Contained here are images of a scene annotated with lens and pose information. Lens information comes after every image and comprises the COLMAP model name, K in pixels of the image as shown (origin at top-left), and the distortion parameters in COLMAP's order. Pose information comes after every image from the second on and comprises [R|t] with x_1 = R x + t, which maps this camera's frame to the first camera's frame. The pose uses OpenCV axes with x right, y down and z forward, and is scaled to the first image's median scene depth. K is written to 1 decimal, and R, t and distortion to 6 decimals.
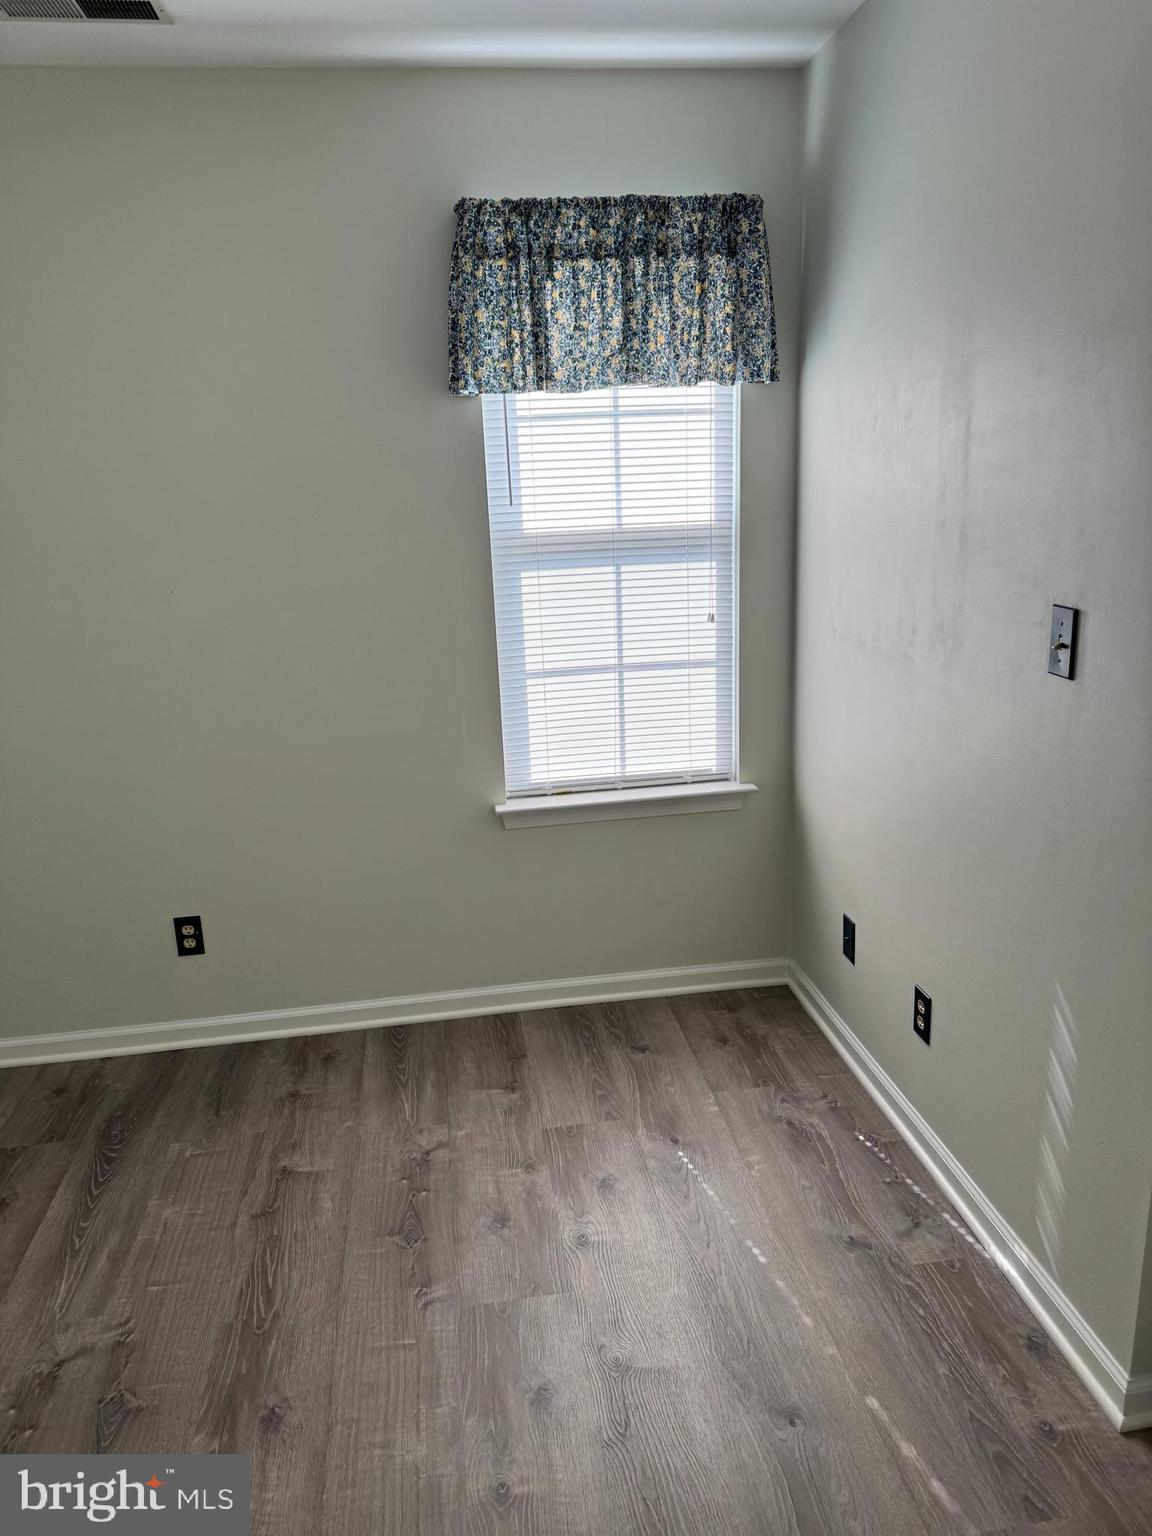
lens RADIAL K [[1083.9, 0, 566.5], [0, 1083.9, 755.8], [0, 0, 1]] dist [0.023749, -0.039095]
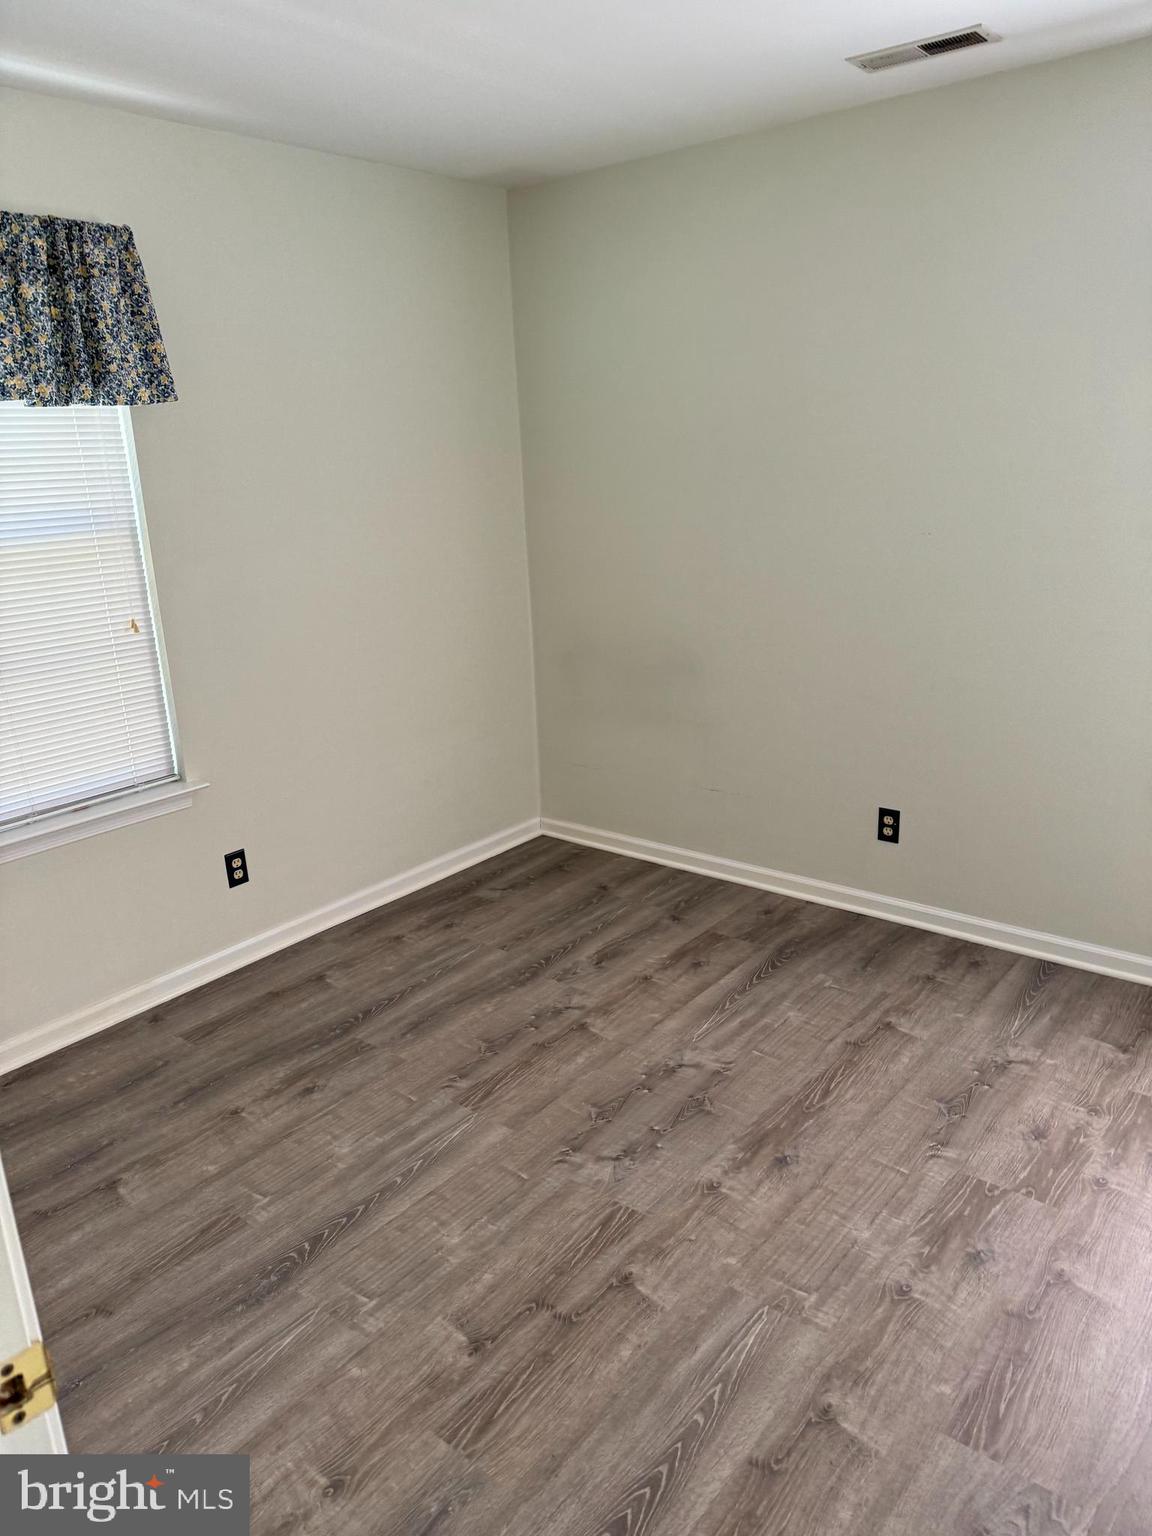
lens RADIAL K [[1083.9, 0, 566.5], [0, 1083.9, 755.8], [0, 0, 1]] dist [0.023749, -0.039095]
pose [[0.674207, 0.216046, -0.706236, 0.283786], [-0.178504, 0.975574, 0.128032, 0.003370], [0.716646, 0.039746, 0.696304, -0.097995]]
